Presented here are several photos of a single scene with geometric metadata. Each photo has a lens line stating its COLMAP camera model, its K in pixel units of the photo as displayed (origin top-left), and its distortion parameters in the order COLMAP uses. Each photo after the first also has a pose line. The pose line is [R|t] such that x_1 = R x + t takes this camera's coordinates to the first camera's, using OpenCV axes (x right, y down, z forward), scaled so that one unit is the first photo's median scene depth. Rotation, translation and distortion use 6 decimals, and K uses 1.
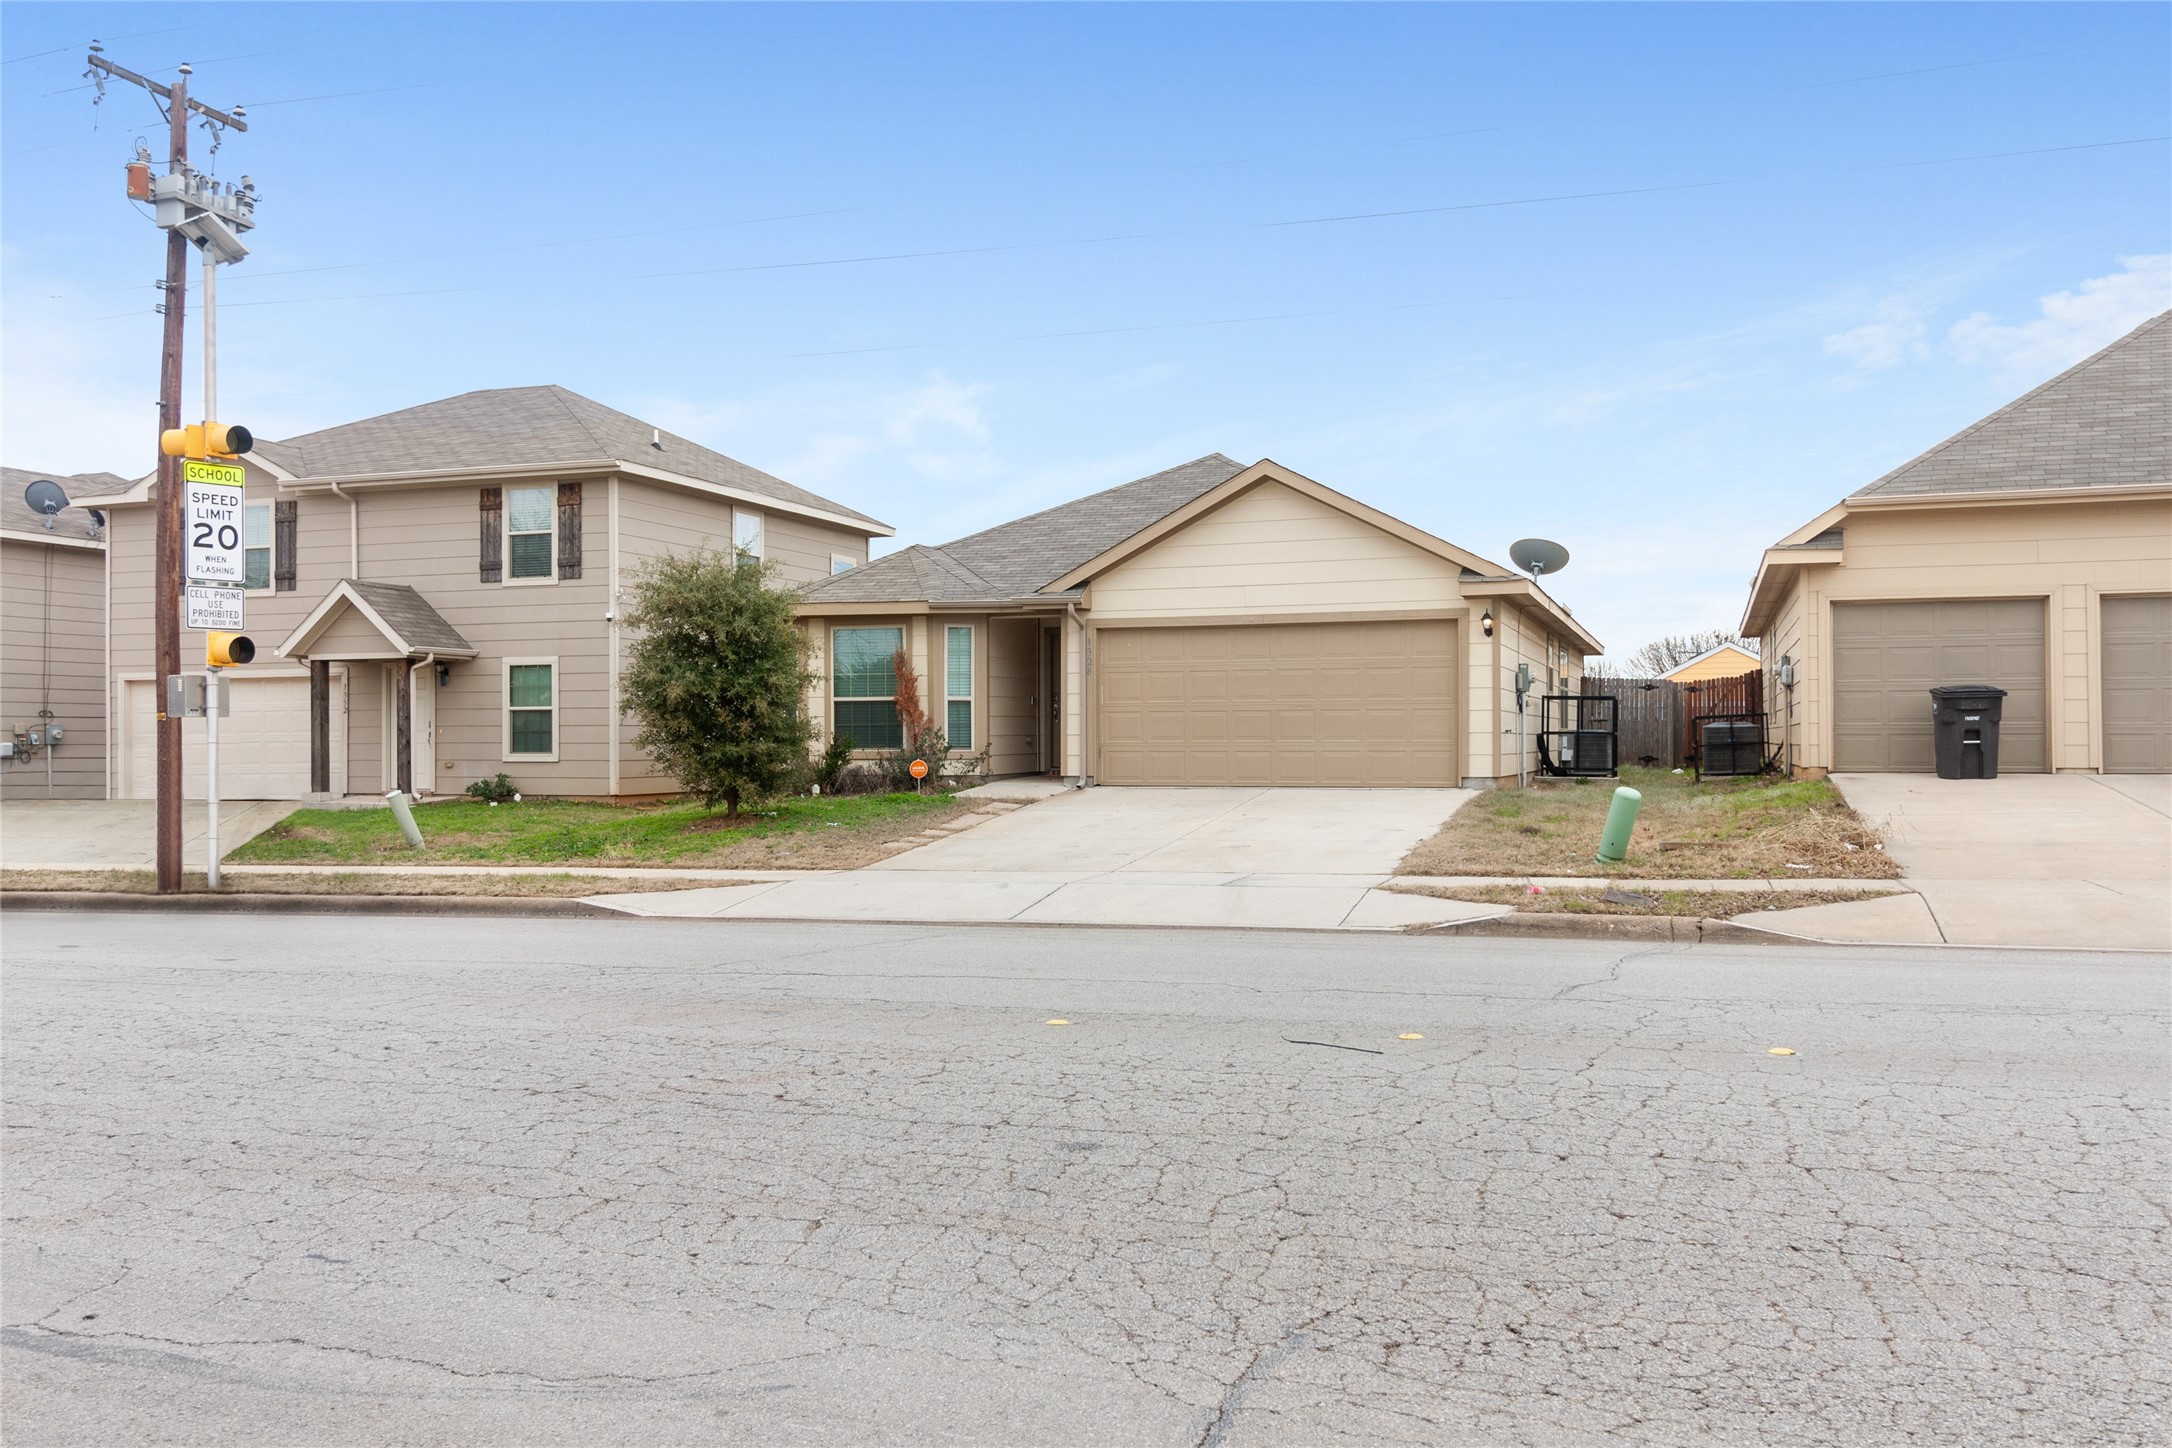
lens RADIAL K [[1765.7, 0, 1086.0], [0, 1765.7, 724.0], [0, 0, 1]] dist [0.002012, 0.002205]
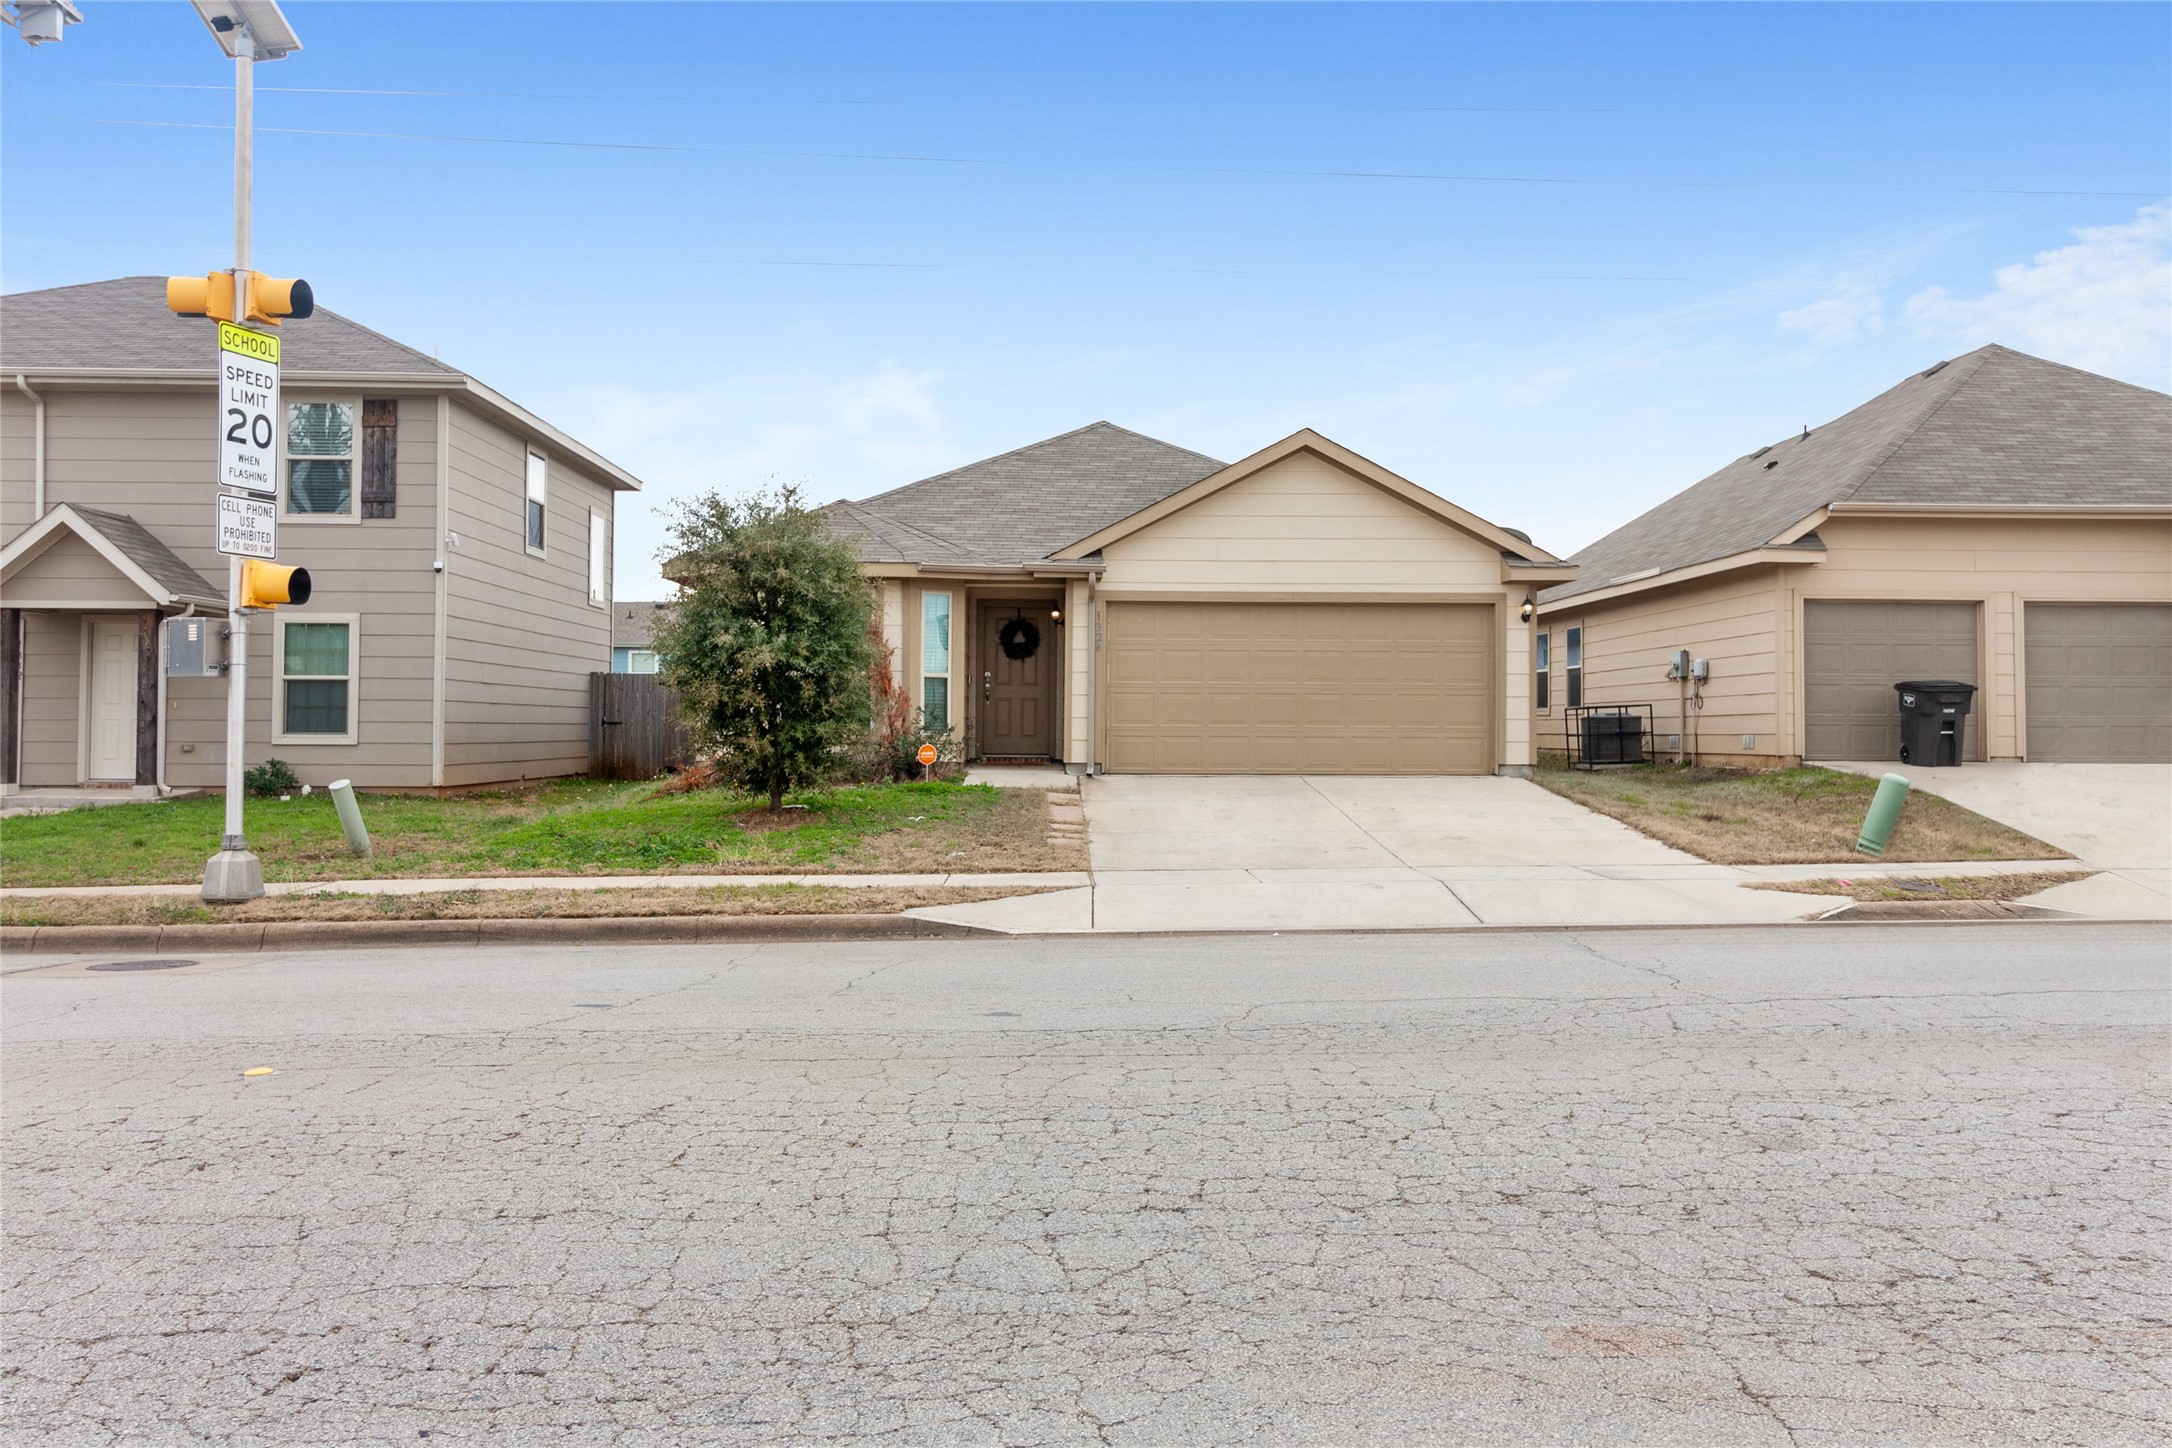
lens RADIAL K [[1769.1, 0, 1091.5], [0, 1769.1, 667.3], [0, 0, 1]] dist [0.002996, 0.004040]
pose [[0.930167, 0.021405, 0.366511, -0.333112], [-0.011564, 0.999512, -0.029028, 0.006707], [-0.366953, 0.022762, 0.929961, 0.153003]]
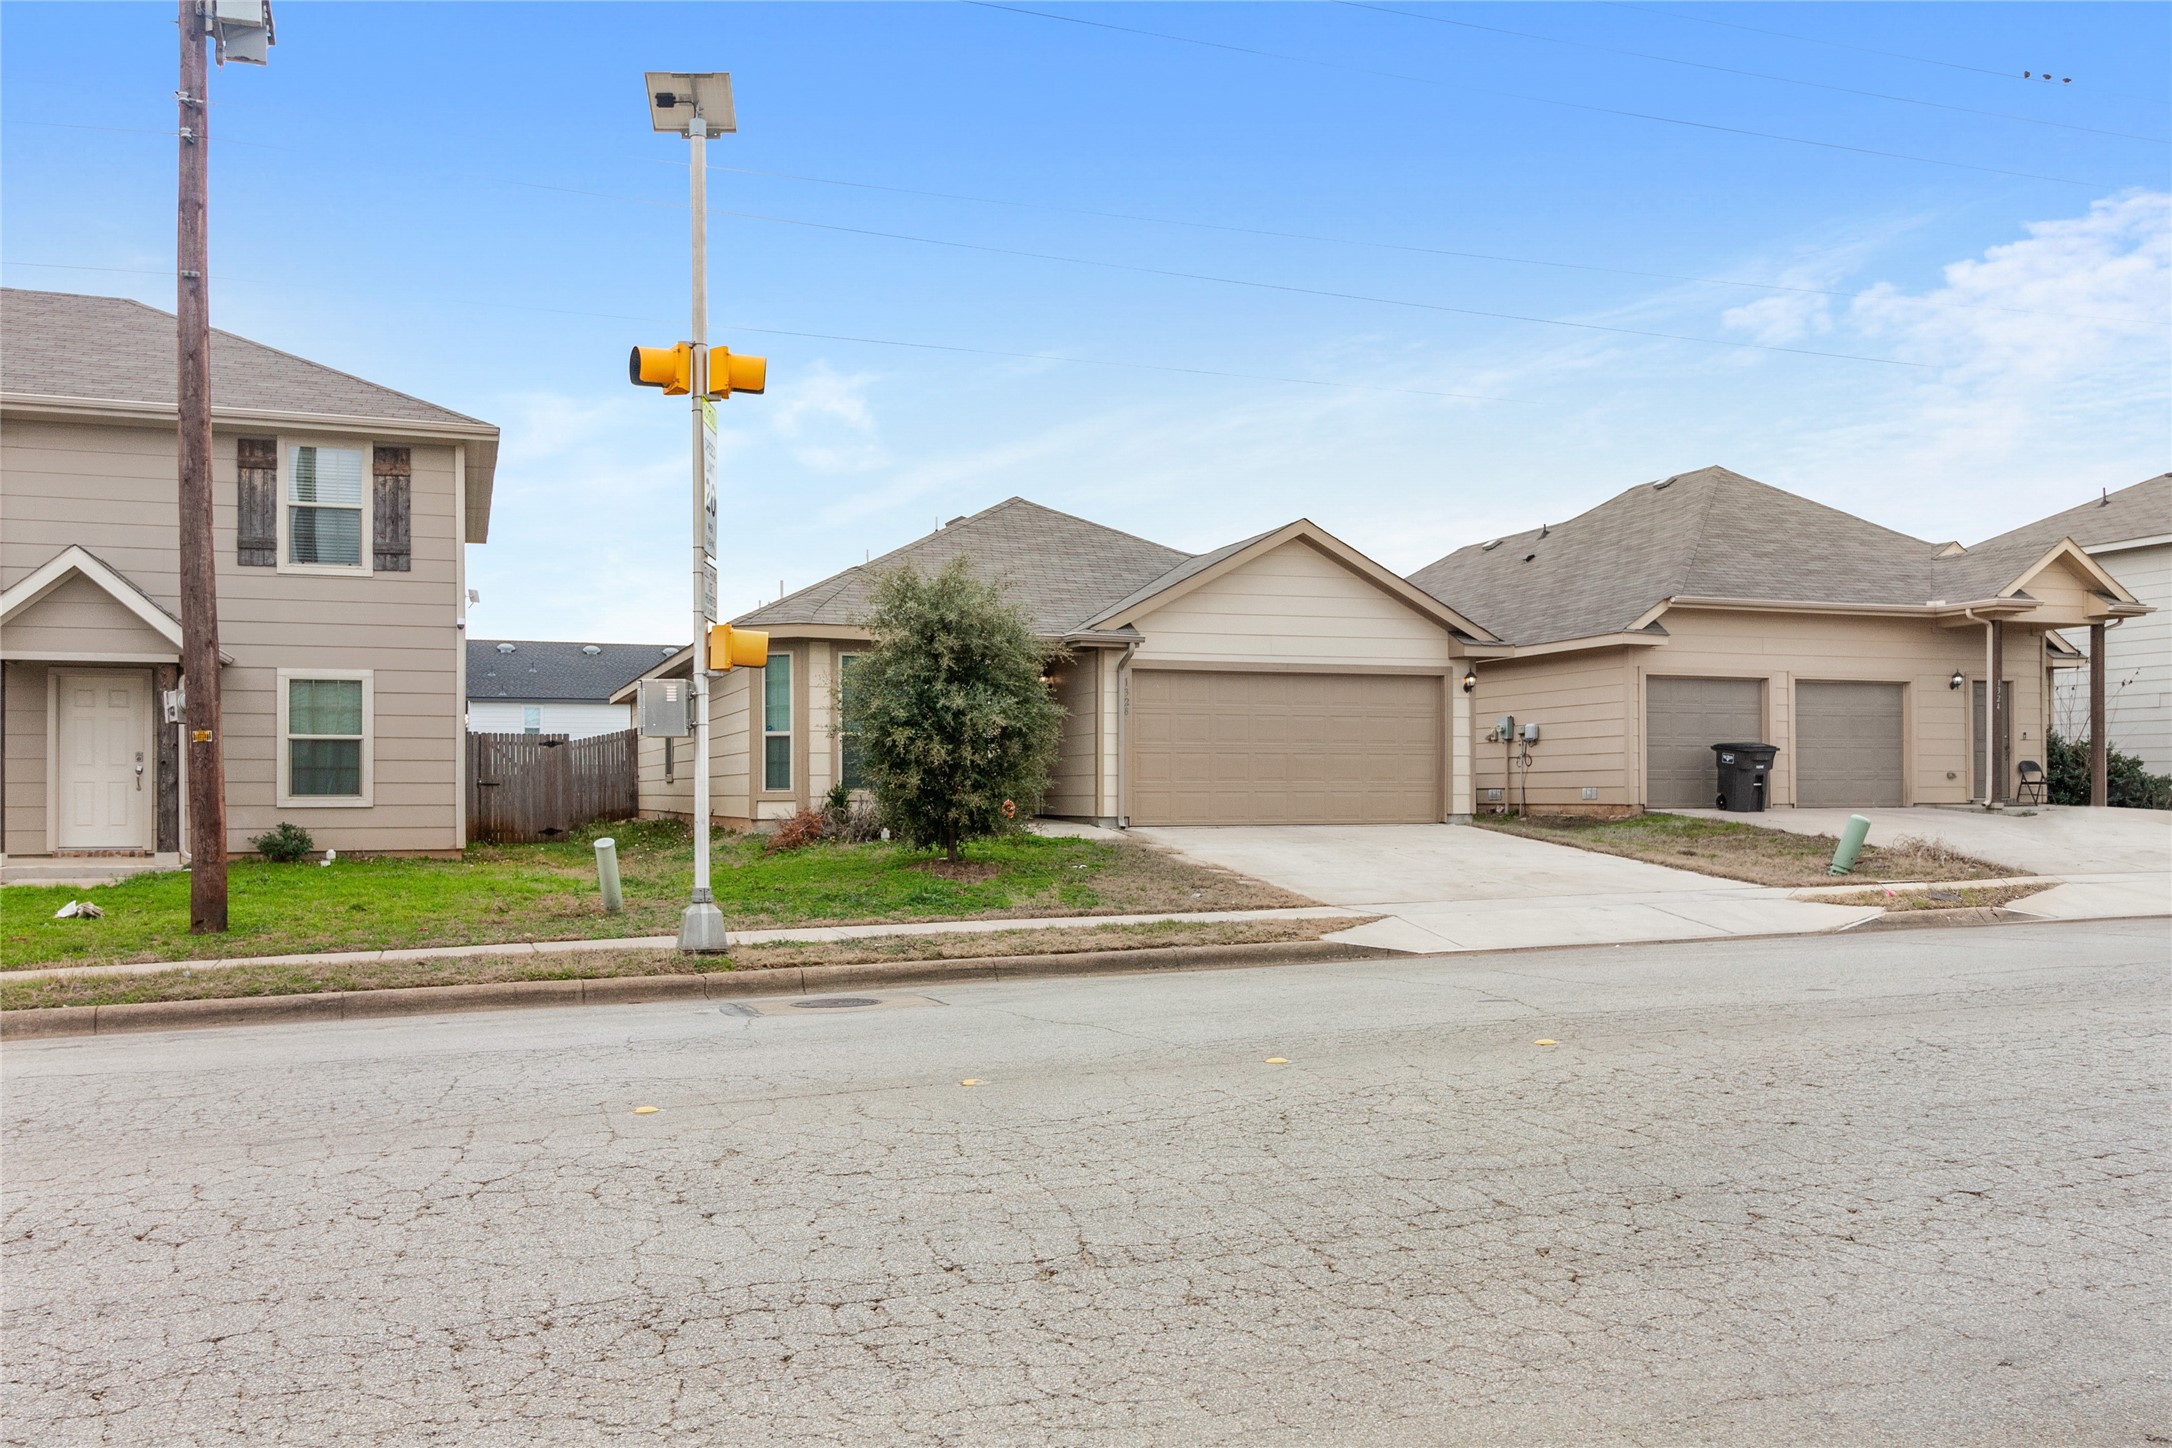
lens RADIAL K [[1781.6, 0, 1090.4], [0, 1781.6, 761.3], [0, 0, 1]] dist [0.005445, 0.000513]
pose [[0.768276, 0.012983, 0.639987, -0.651867], [-0.005621, 0.999893, -0.013536, 0.011855], [-0.640094, 0.006802, 0.768267, 0.240022]]
